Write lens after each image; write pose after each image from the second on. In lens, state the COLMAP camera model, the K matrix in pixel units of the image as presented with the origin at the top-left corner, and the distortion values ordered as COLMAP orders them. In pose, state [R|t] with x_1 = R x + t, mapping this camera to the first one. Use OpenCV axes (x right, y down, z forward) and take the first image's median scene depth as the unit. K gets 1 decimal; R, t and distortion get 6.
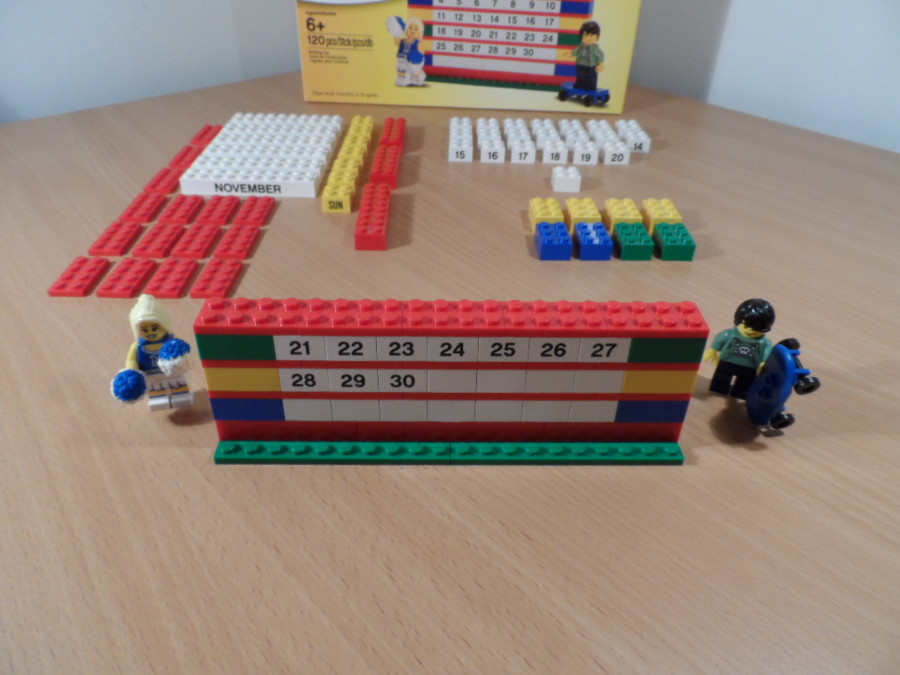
lens RADIAL K [[680.0, 0, 447.9], [0, 680.0, 340.3], [0, 0, 1]] dist [-0.004101, -0.008231]
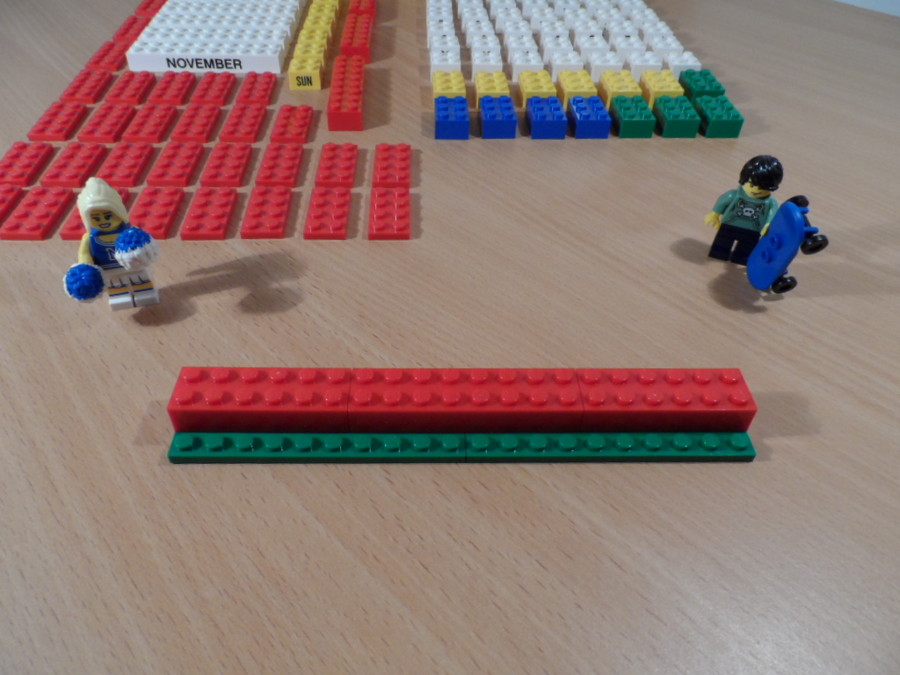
lens RADIAL K [[680.0, 0, 447.7], [0, 680.0, 338.4], [0, 0, 1]] dist [-0.004101, -0.008231]
pose [[0.999009, -0.025307, 0.036609, -0.018450], [0.019791, 0.989396, 0.143886, 0.014011], [-0.039862, -0.143019, 0.988917, 0.059966]]
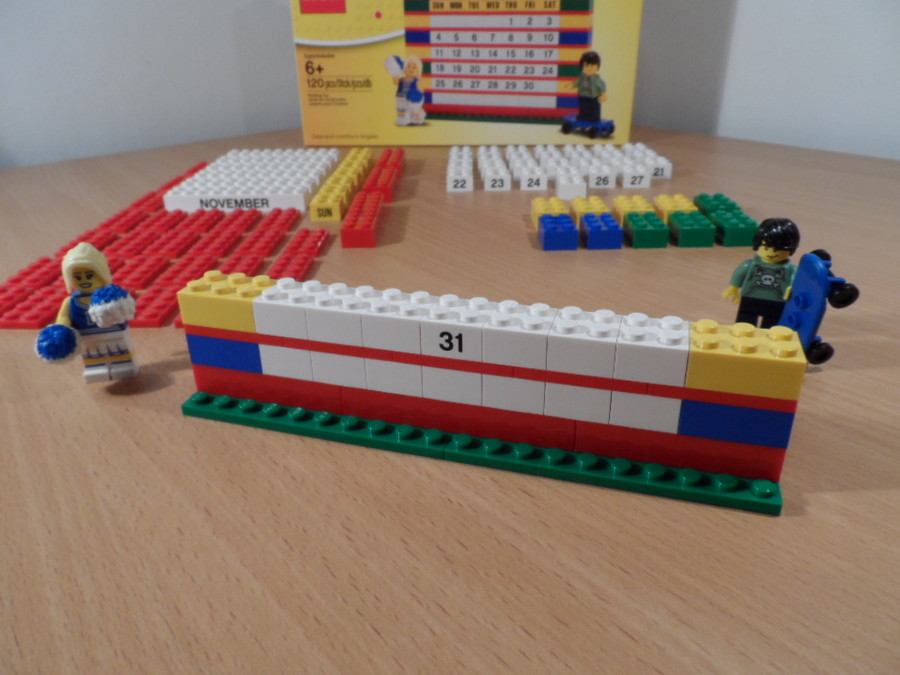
lens RADIAL K [[680.0, 0, 448.6], [0, 680.0, 342.4], [0, 0, 1]] dist [-0.004101, -0.008231]
pose [[0.999130, -0.028185, -0.030745, 0.033023], [0.023153, 0.987920, -0.153225, 0.139289], [0.034692, 0.152379, 0.987713, 0.116377]]
